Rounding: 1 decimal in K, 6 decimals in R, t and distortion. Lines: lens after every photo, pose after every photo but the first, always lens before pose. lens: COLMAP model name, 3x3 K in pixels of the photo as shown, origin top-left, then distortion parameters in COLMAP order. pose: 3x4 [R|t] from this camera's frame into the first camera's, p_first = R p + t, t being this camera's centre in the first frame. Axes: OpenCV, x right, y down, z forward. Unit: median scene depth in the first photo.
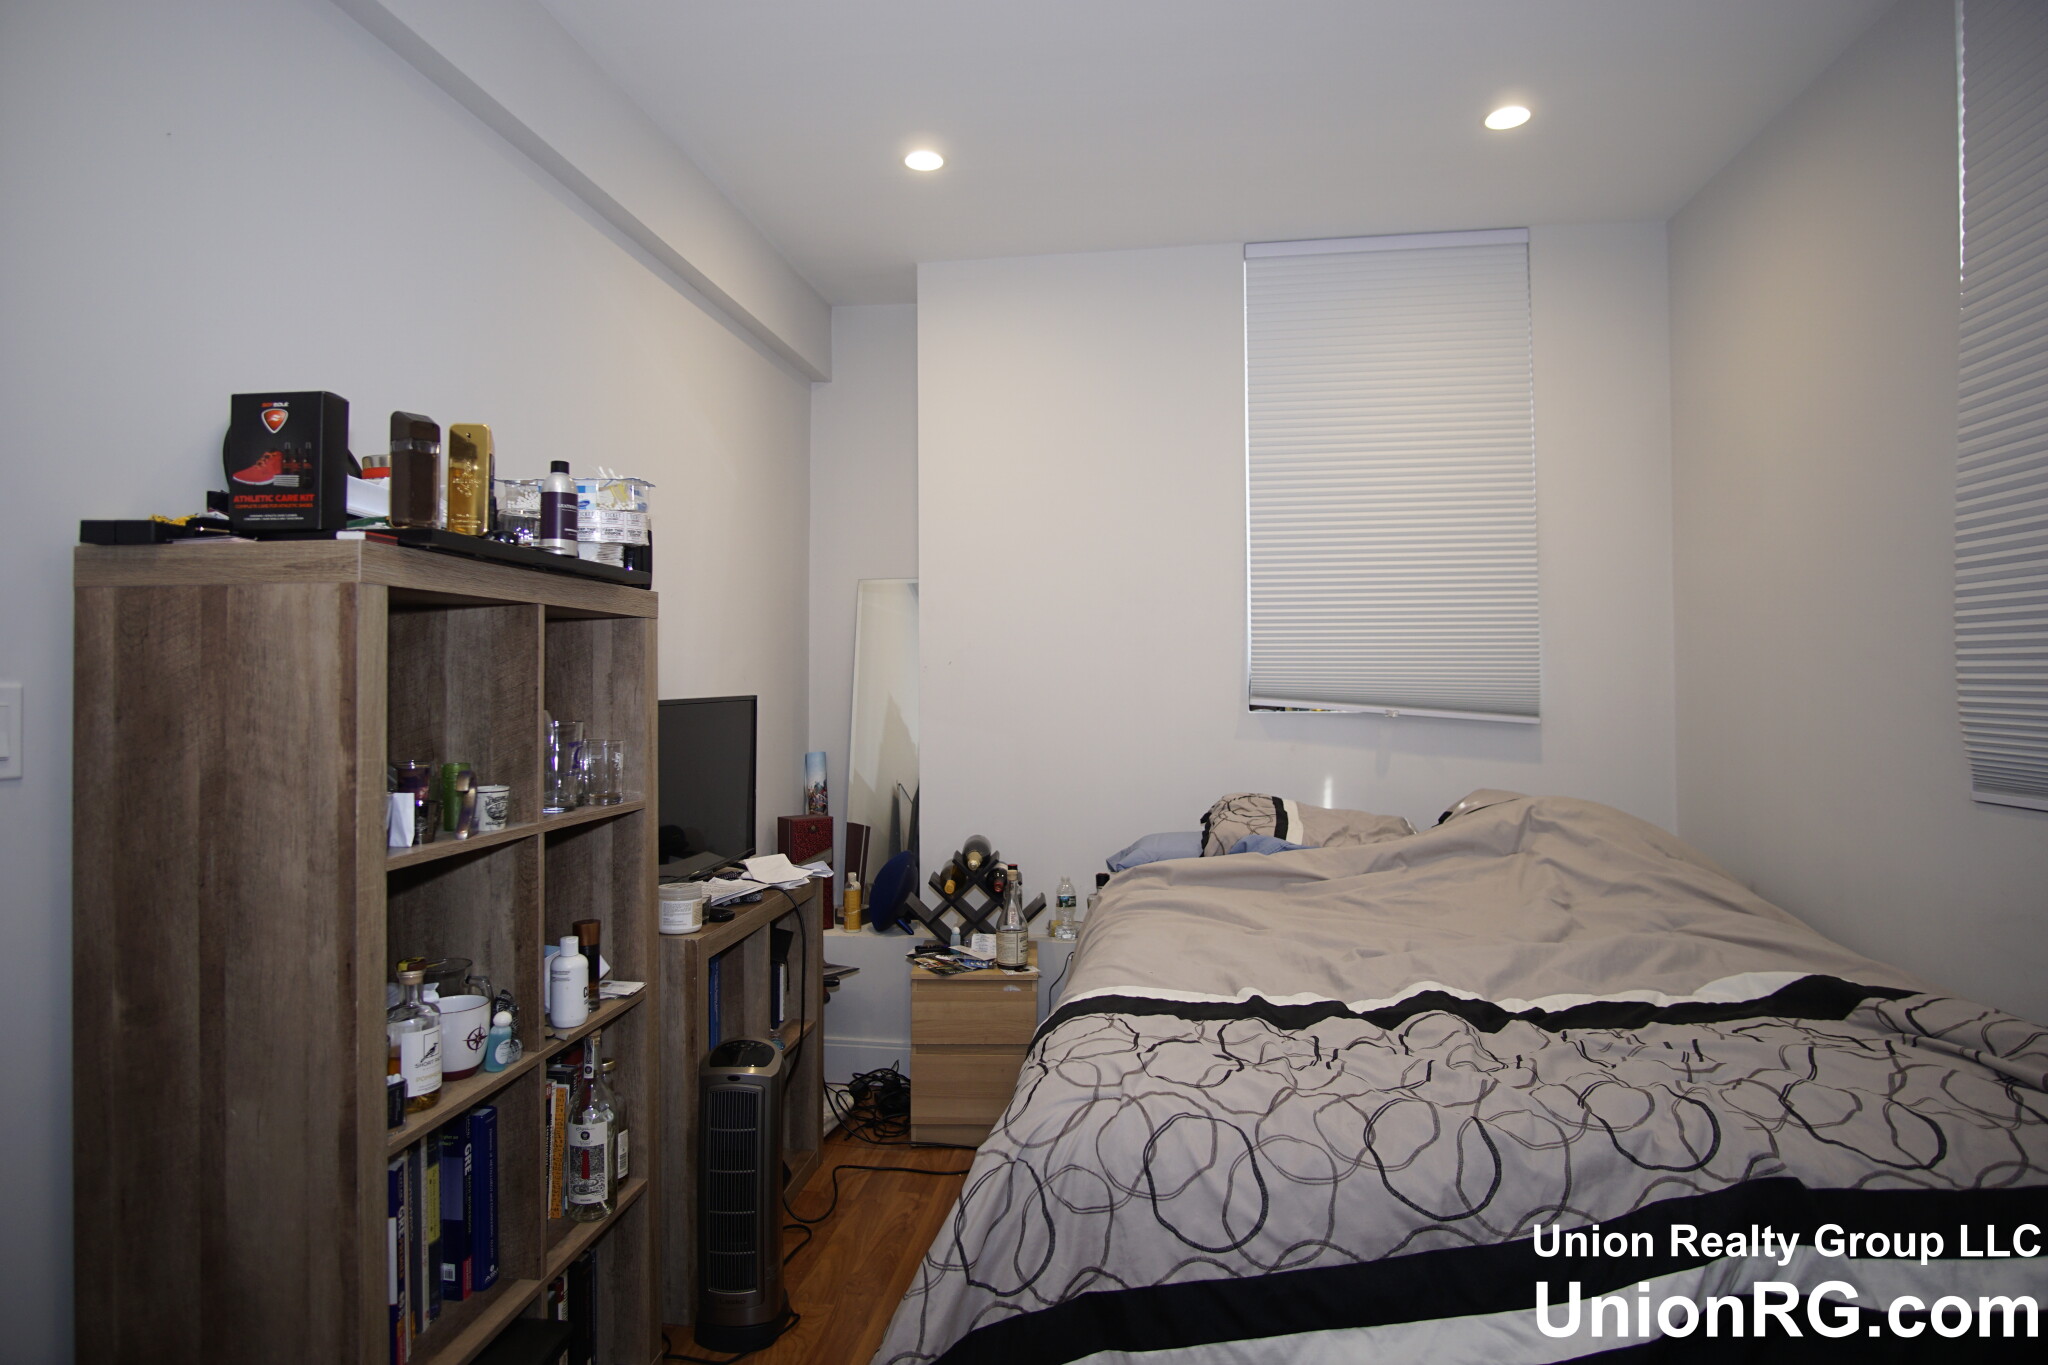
lens RADIAL K [[1100.3, 0, 1023.3], [0, 1100.3, 666.7], [0, 0, 1]] dist [-0.036246, 0.010039]
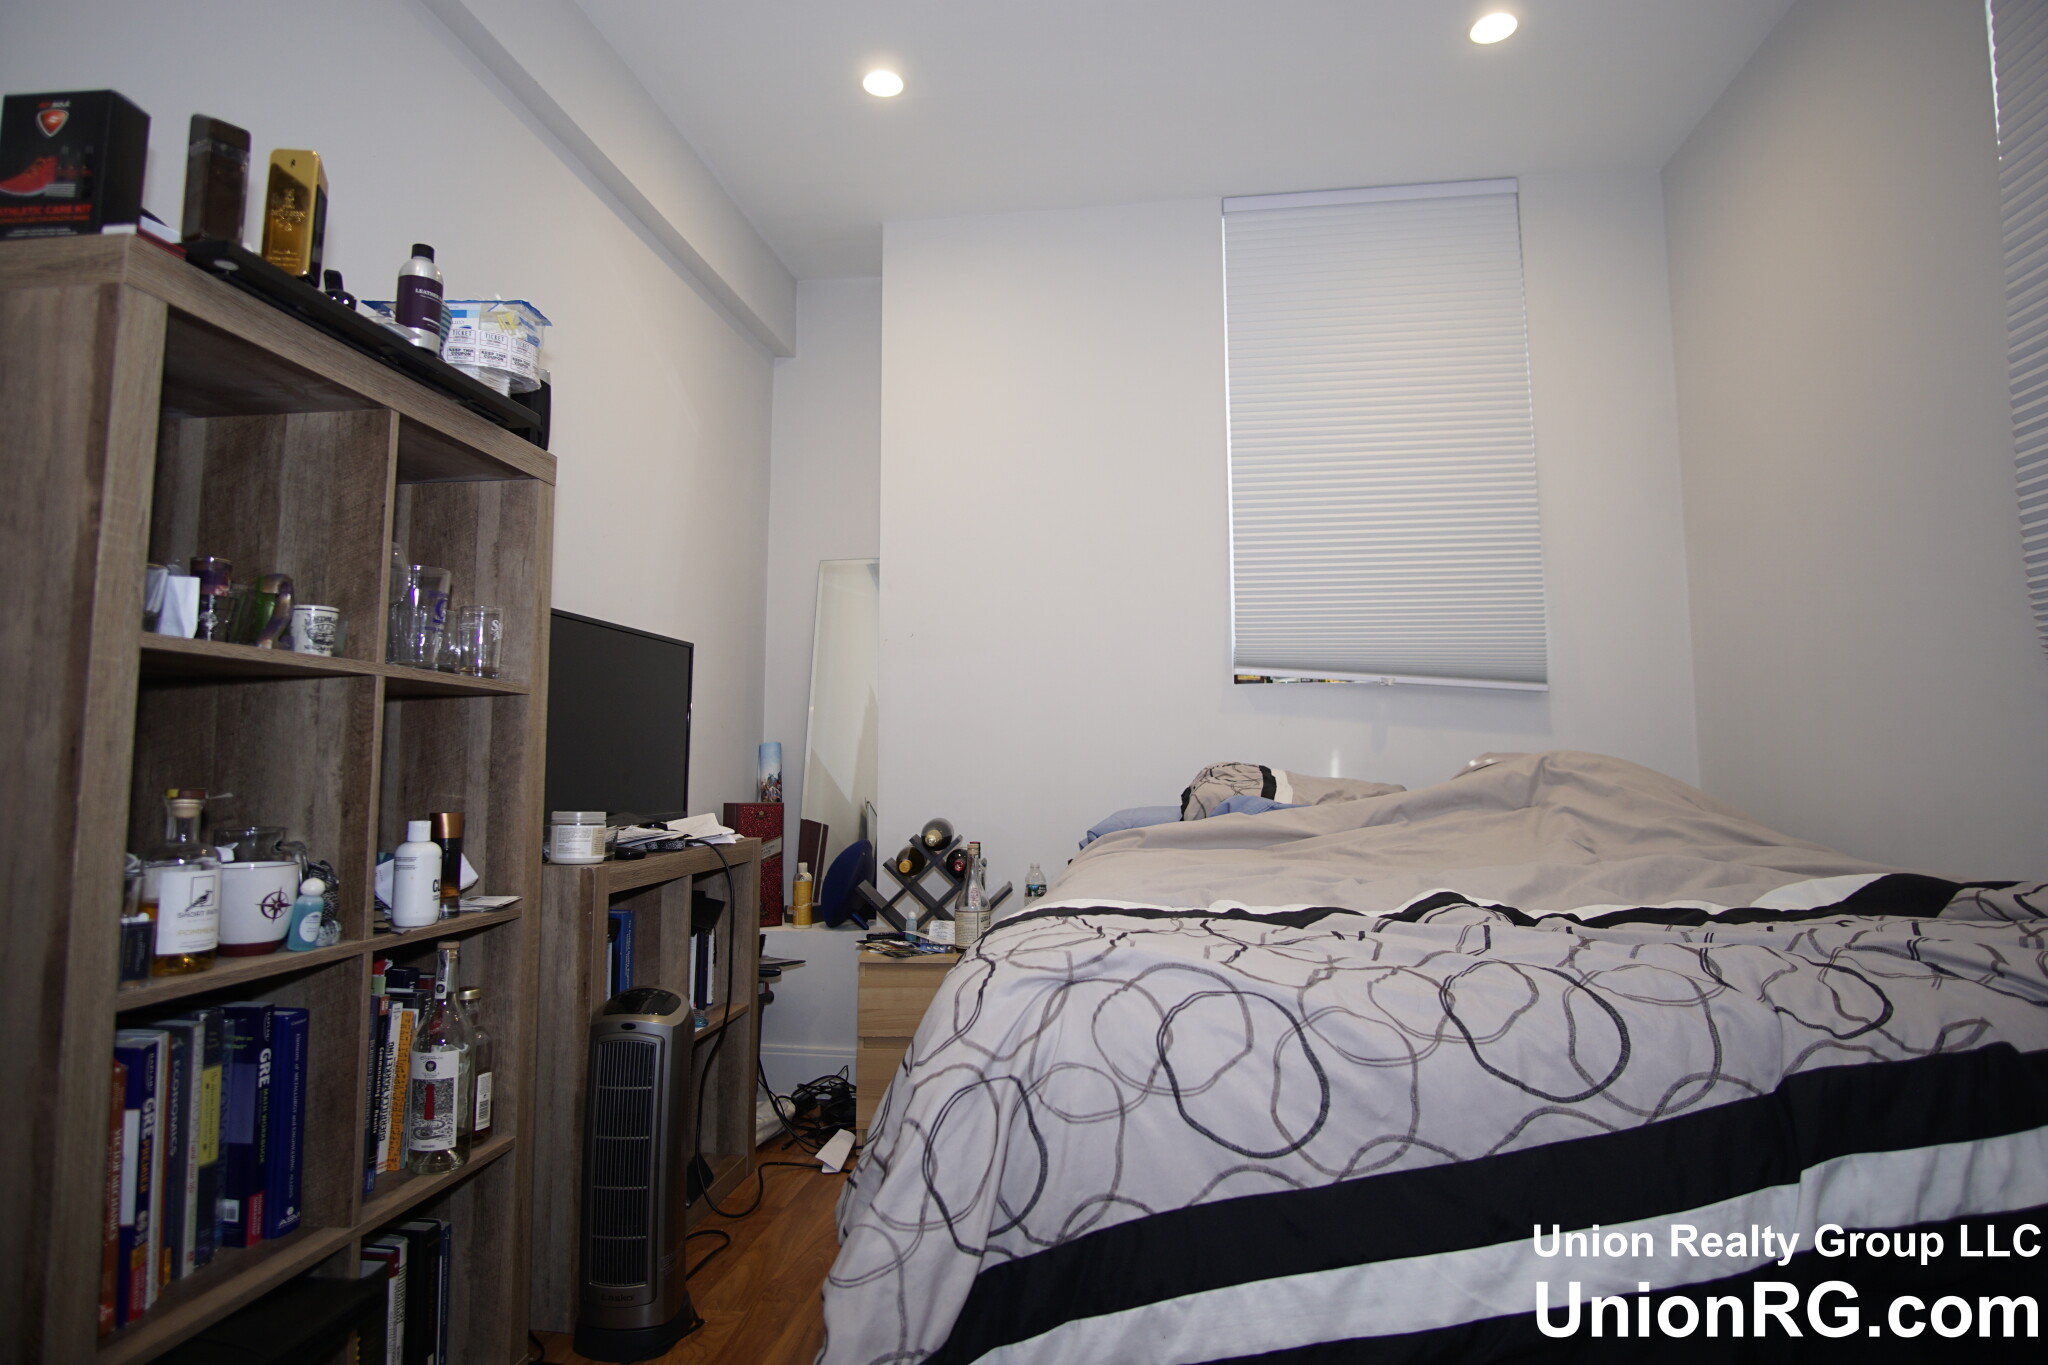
lens RADIAL K [[1100.3, 0, 1023.3], [0, 1100.3, 666.7], [0, 0, 1]] dist [-0.036246, 0.010039]
pose [[0.999979, 0.002896, 0.005721, 0.040267], [-0.002440, 0.996946, -0.078058, 0.173359], [-0.005929, 0.078042, 0.996932, 0.133949]]
